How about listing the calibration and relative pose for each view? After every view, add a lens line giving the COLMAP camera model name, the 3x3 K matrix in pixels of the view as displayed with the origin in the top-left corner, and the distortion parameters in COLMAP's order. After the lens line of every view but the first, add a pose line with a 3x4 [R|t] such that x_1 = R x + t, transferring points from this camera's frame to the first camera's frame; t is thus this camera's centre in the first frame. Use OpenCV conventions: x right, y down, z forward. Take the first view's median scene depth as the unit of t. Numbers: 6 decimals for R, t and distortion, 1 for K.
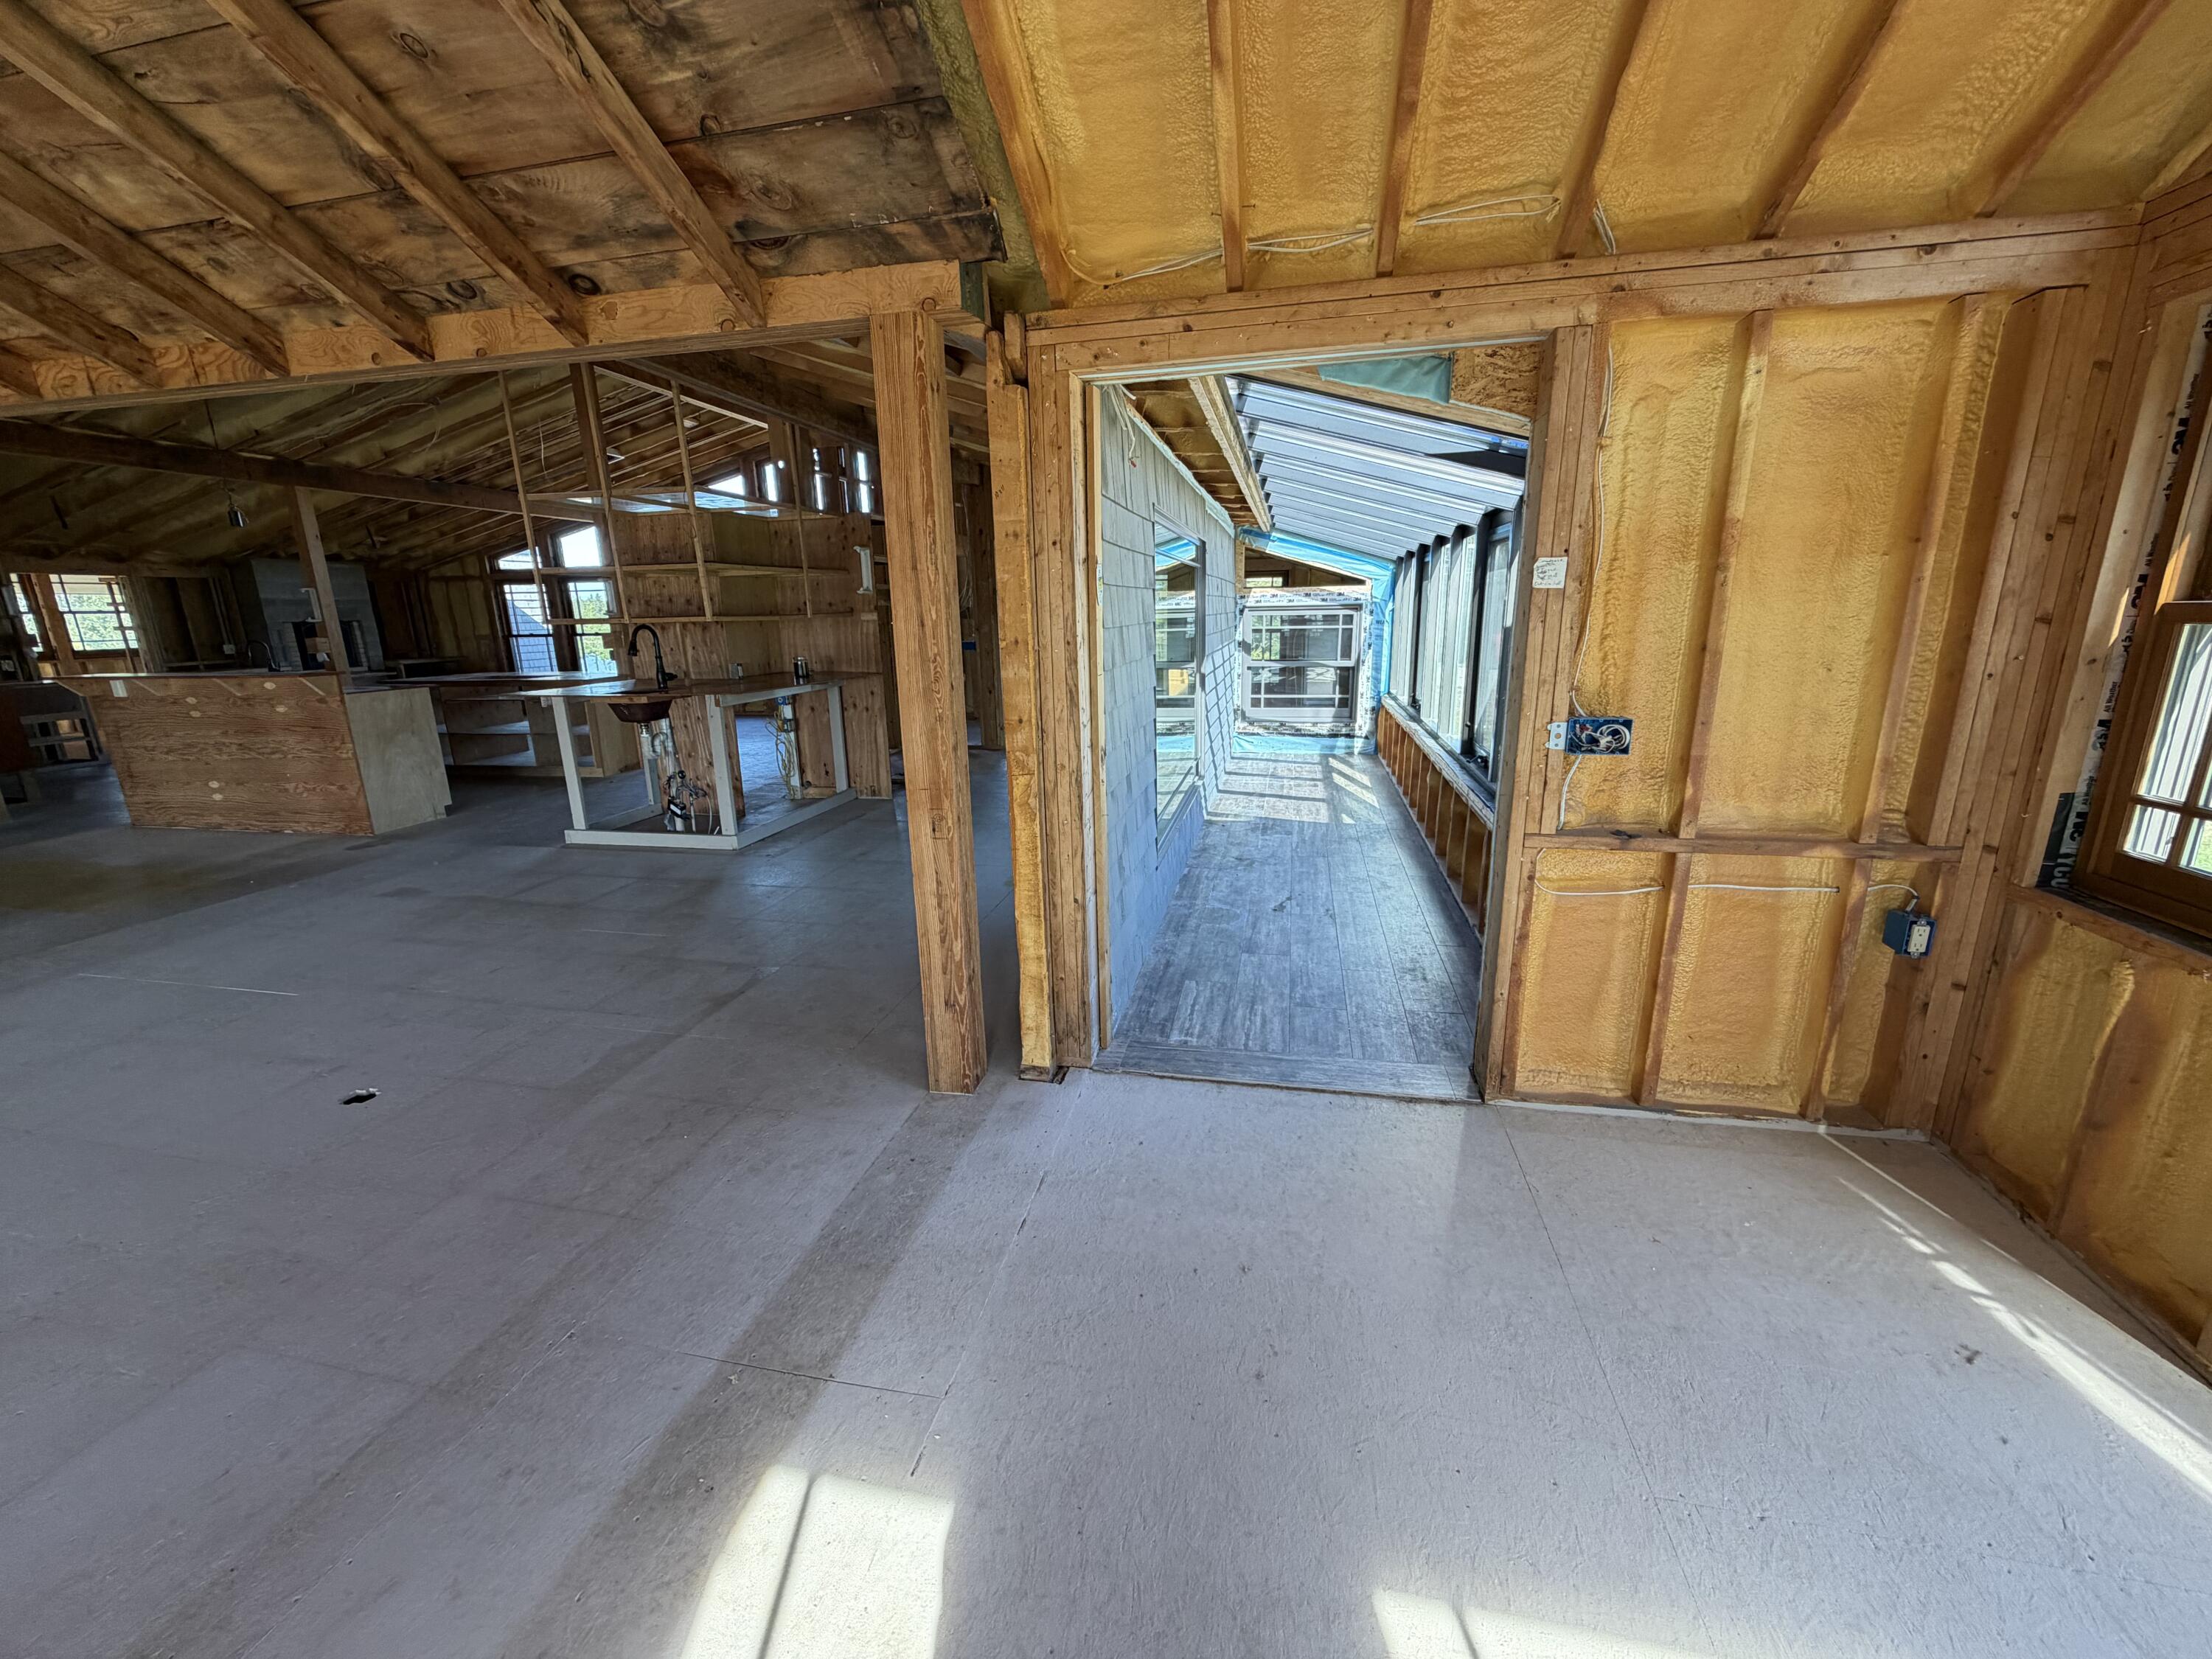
lens RADIAL K [[882.5, 0, 1097.6], [0, 882.5, 830.0], [0, 0, 1]] dist [-0.000479, 0.000285]
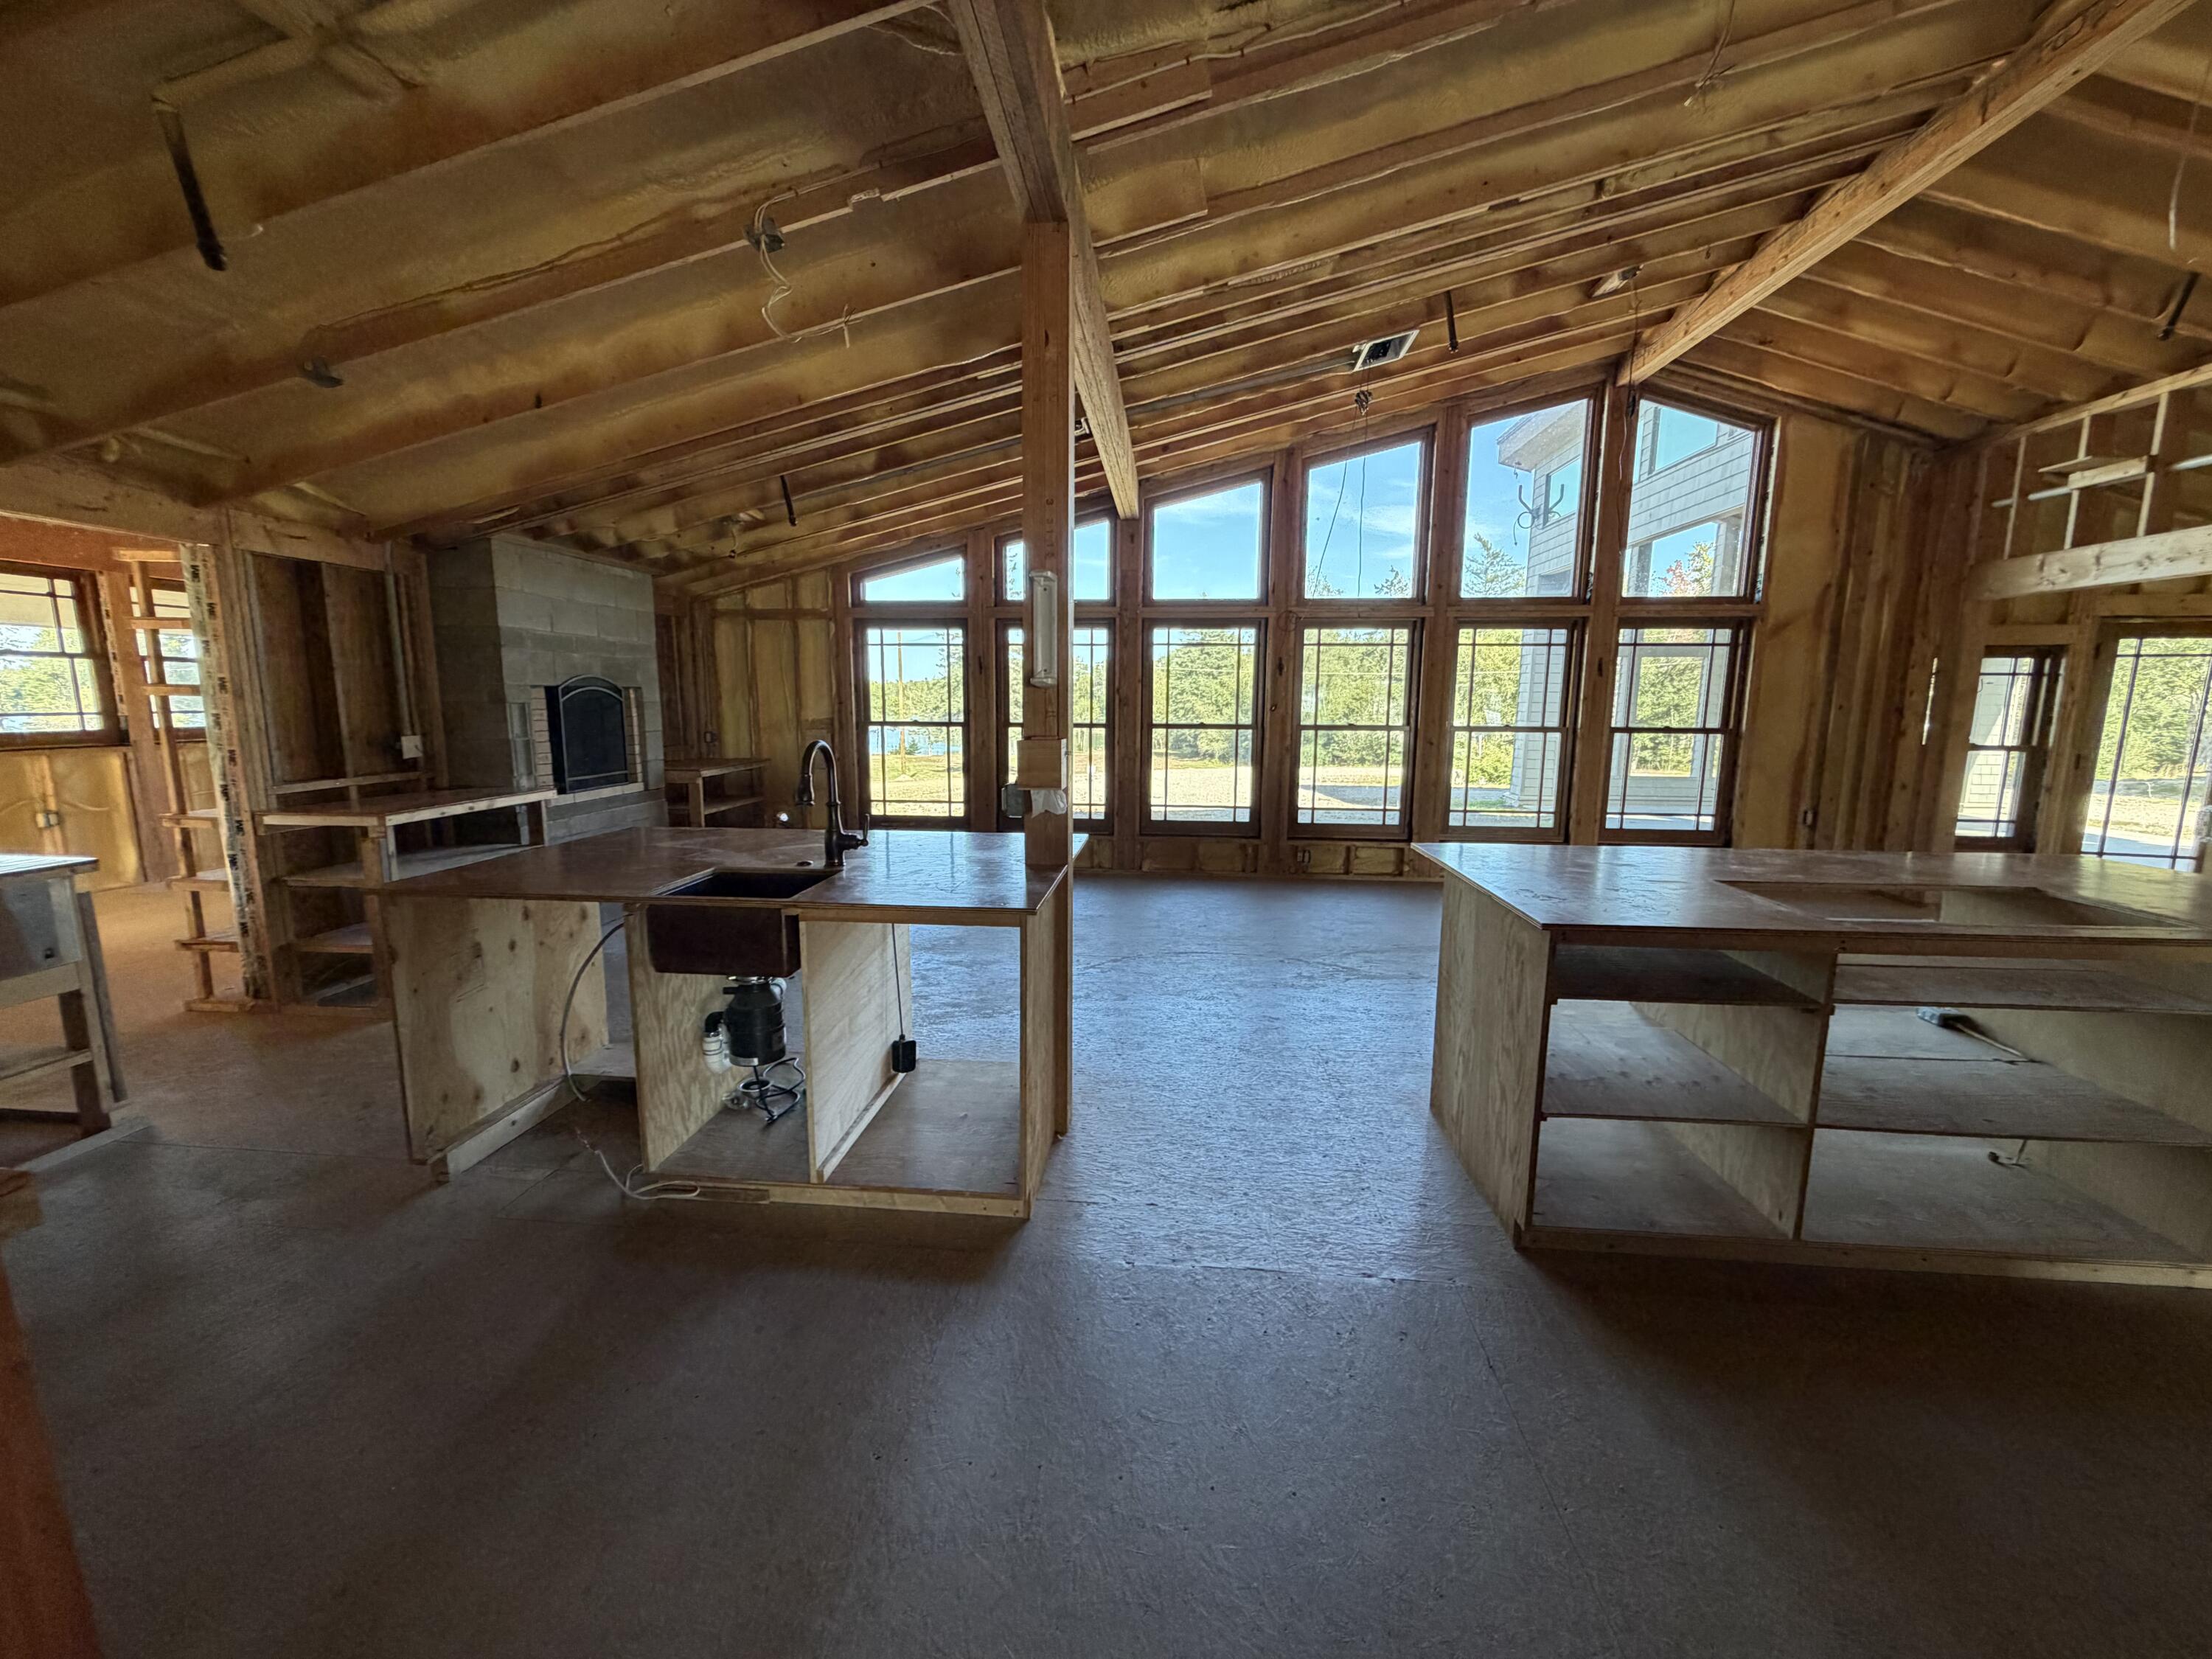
lens RADIAL K [[880.4, 0, 1106.0], [0, 880.4, 829.5], [0, 0, 1]] dist [0.002697, 0.000397]
pose [[0.992194, 0.005832, 0.124565, -1.541729], [0.006343, 0.995253, -0.097116, -0.269167], [-0.124540, 0.097148, 0.987447, 1.207738]]
